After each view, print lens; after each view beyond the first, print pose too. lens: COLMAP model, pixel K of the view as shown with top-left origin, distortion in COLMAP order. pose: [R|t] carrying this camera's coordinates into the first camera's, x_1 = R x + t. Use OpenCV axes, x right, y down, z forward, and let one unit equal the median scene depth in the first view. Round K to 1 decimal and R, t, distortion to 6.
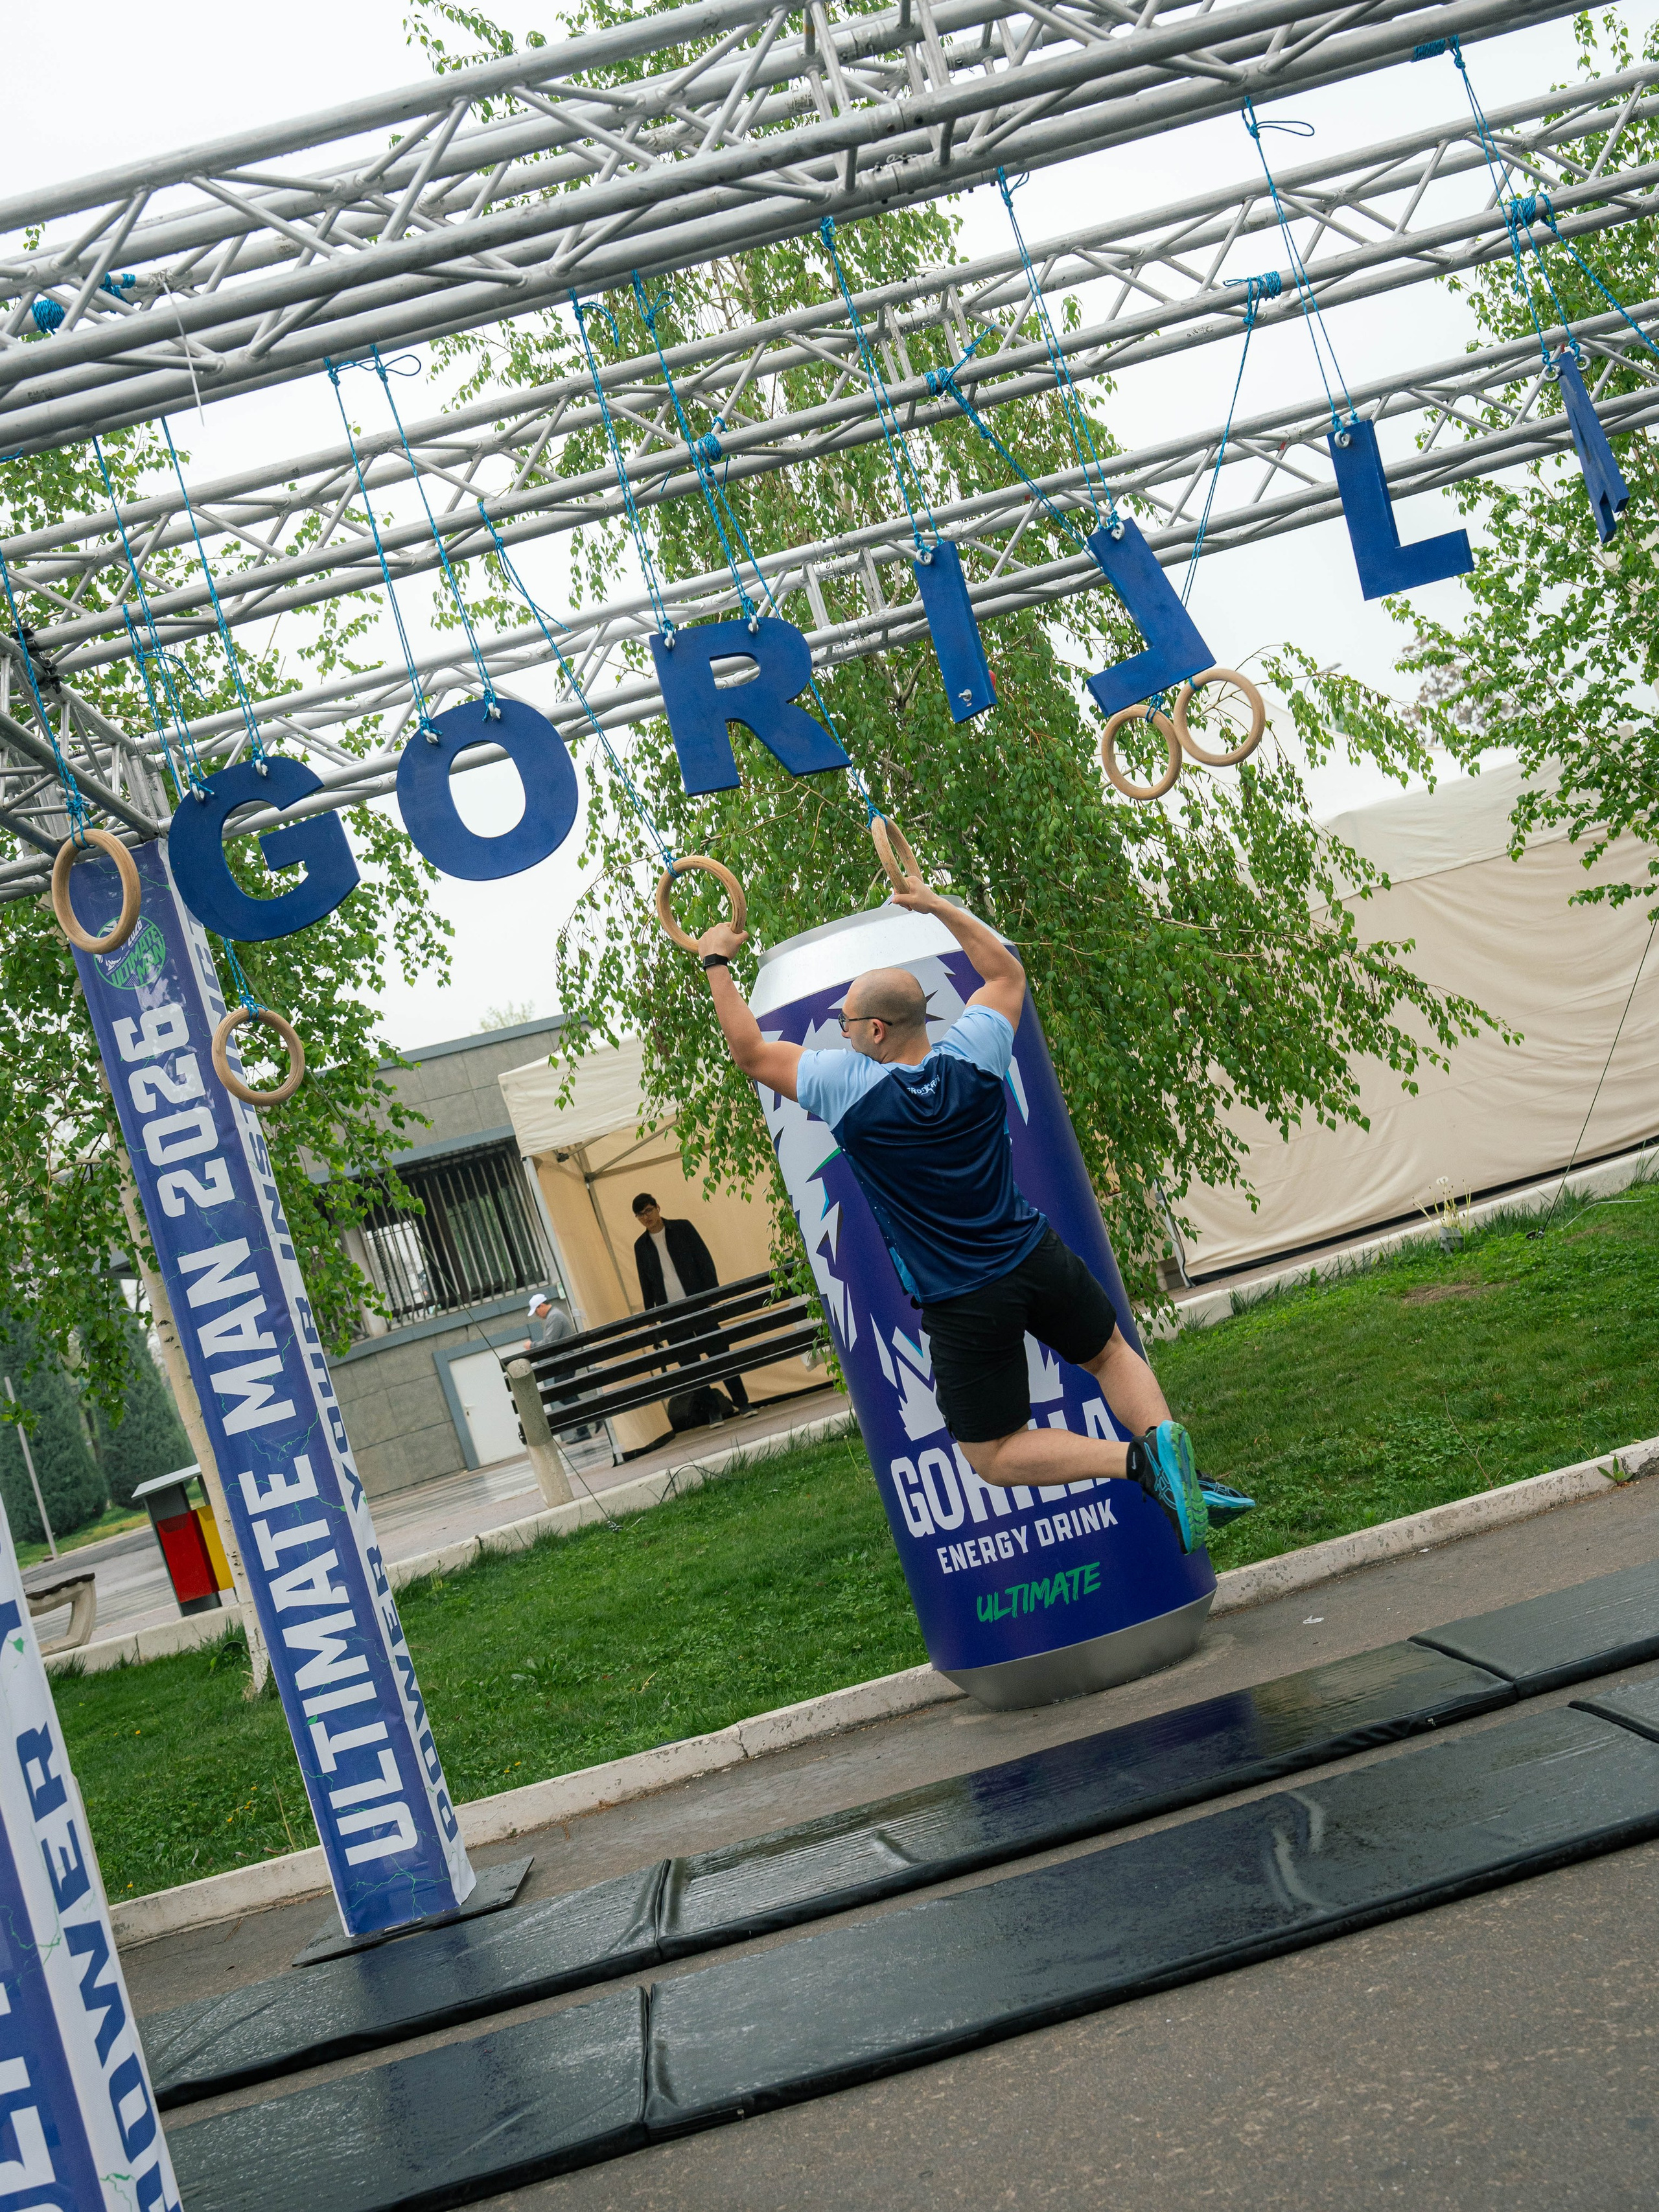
lens RADIAL K [[2395.6, 0, 829.5], [0, 2395.6, 1106.0], [0, 0, 1]] dist [0.032380, -0.045885]
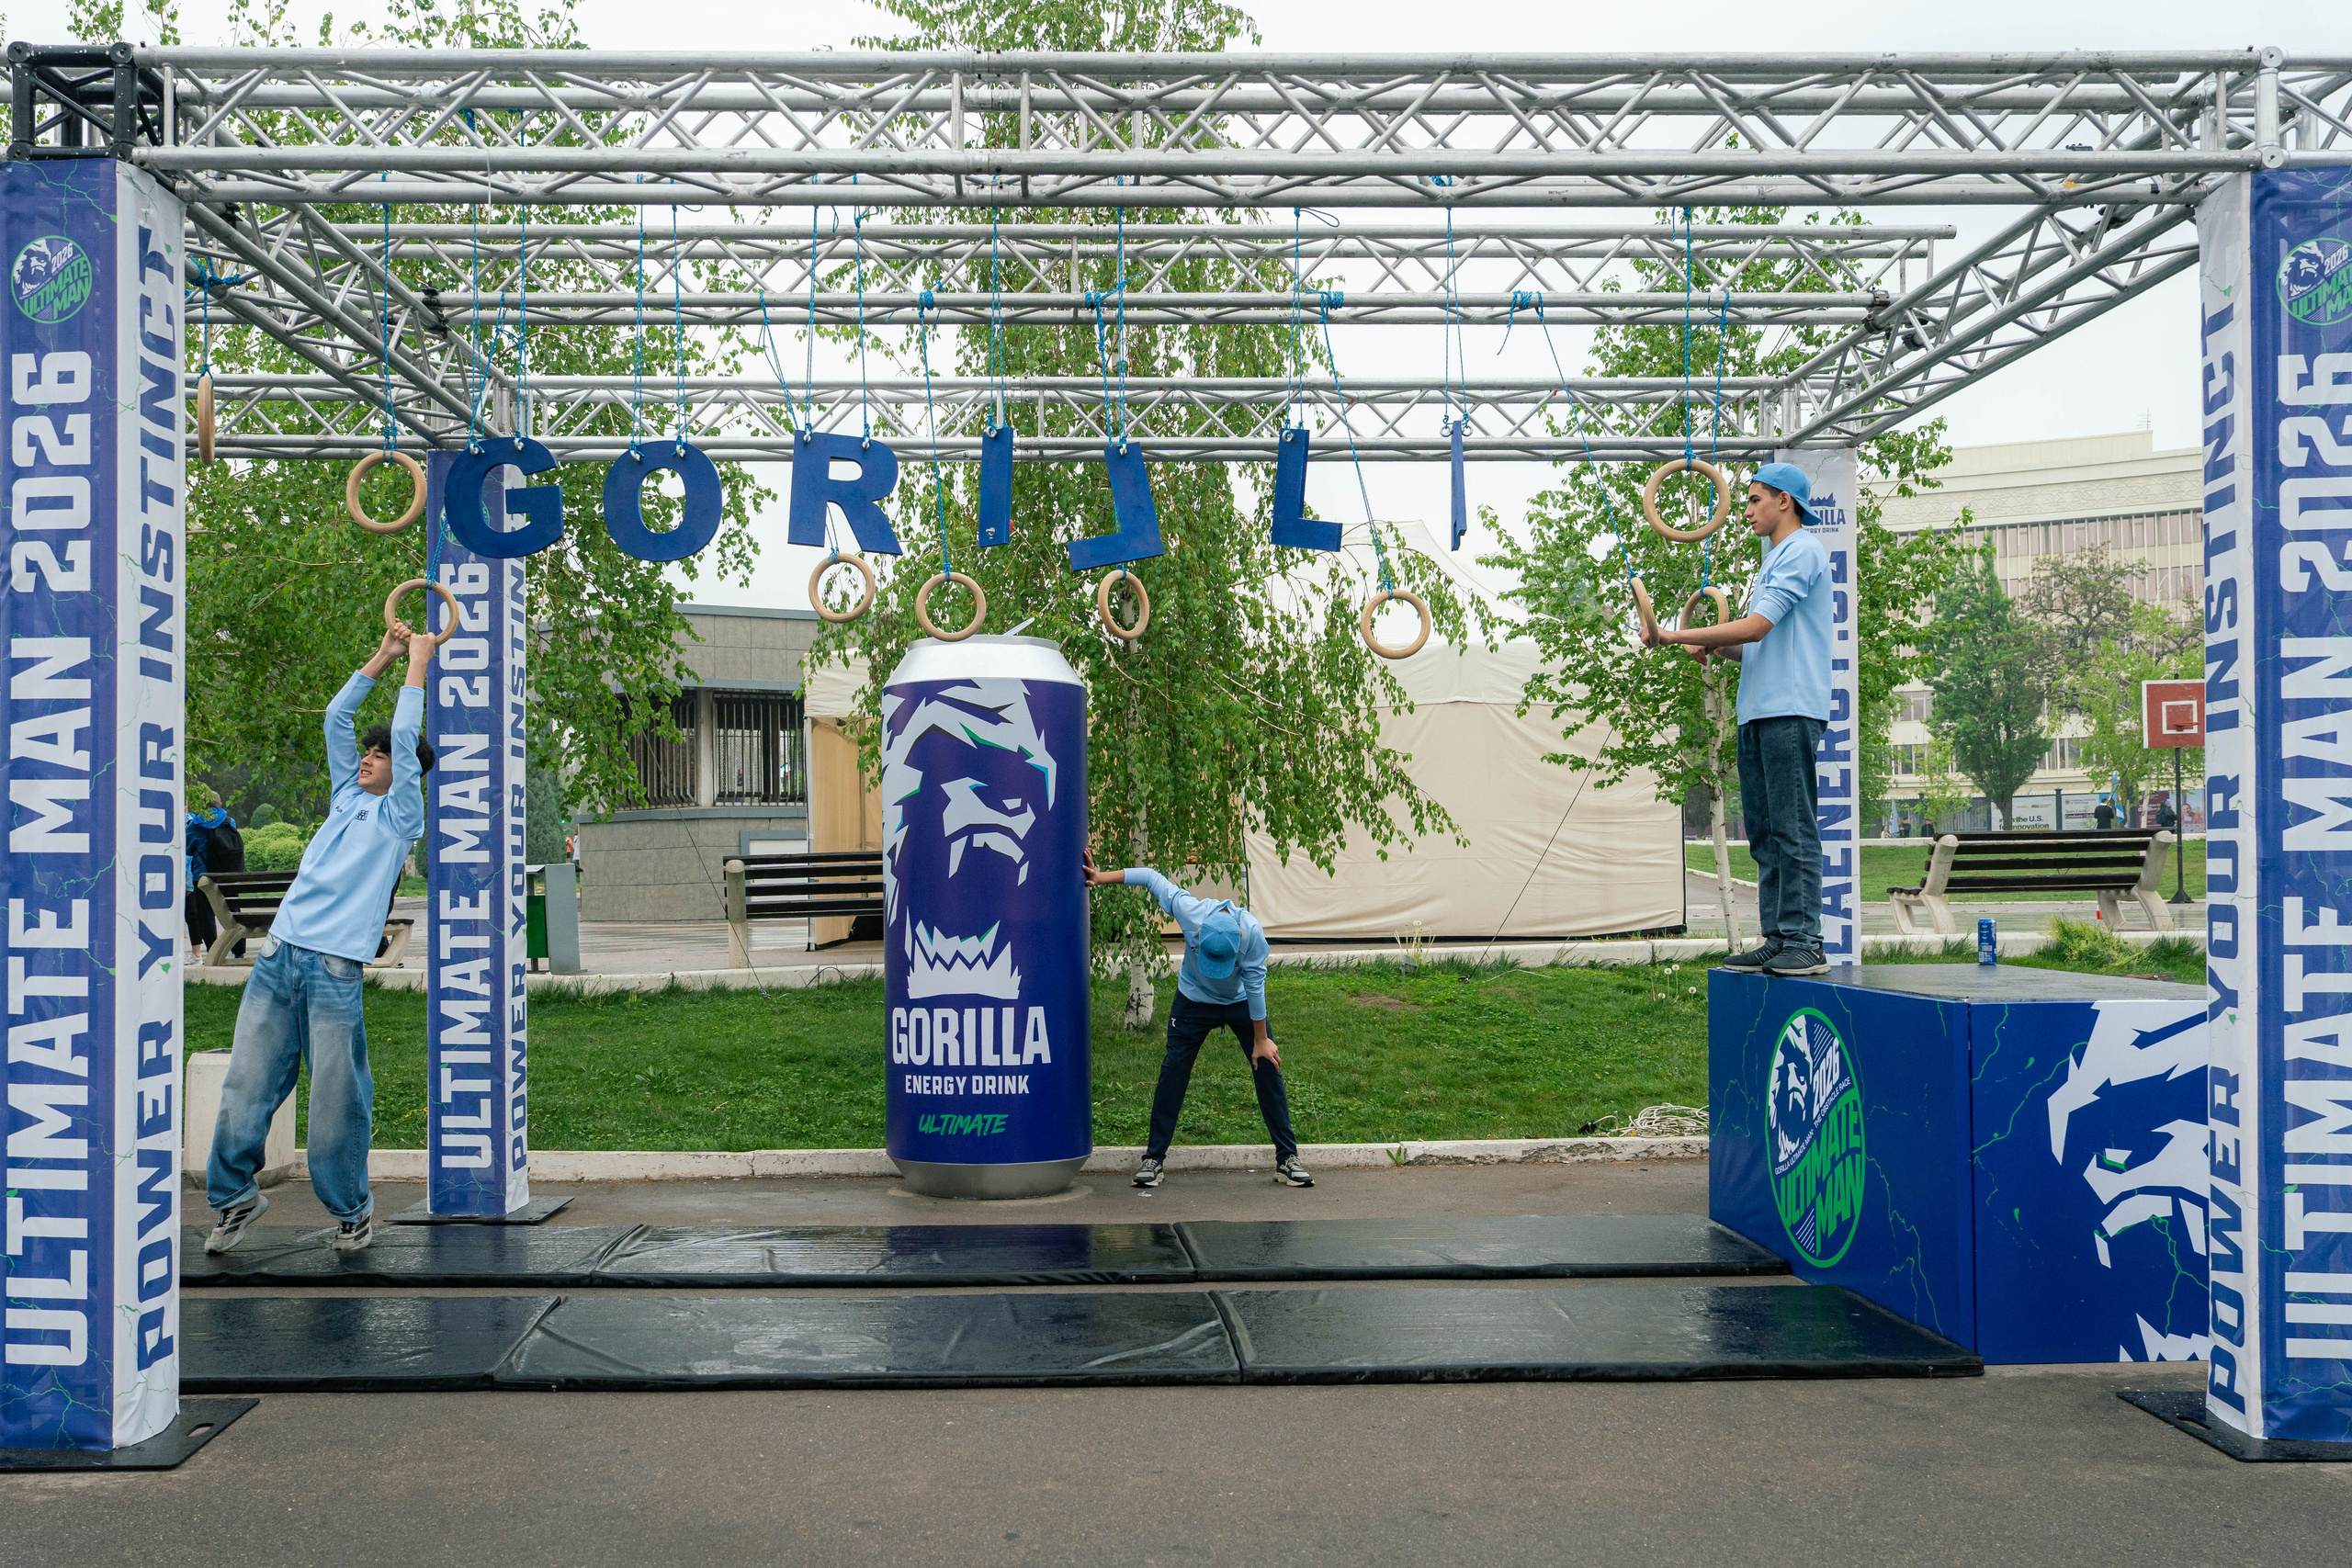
lens RADIAL K [[1868.8, 0, 1176.4], [0, 1868.8, 815.9], [0, 0, 1]] dist [-0.001872, 0.002195]
pose [[0.959310, 0.282279, 0.006589, 0.150989], [-0.282236, 0.957966, 0.051421, -0.068719], [0.008203, -0.051188, 0.998655, -0.113315]]
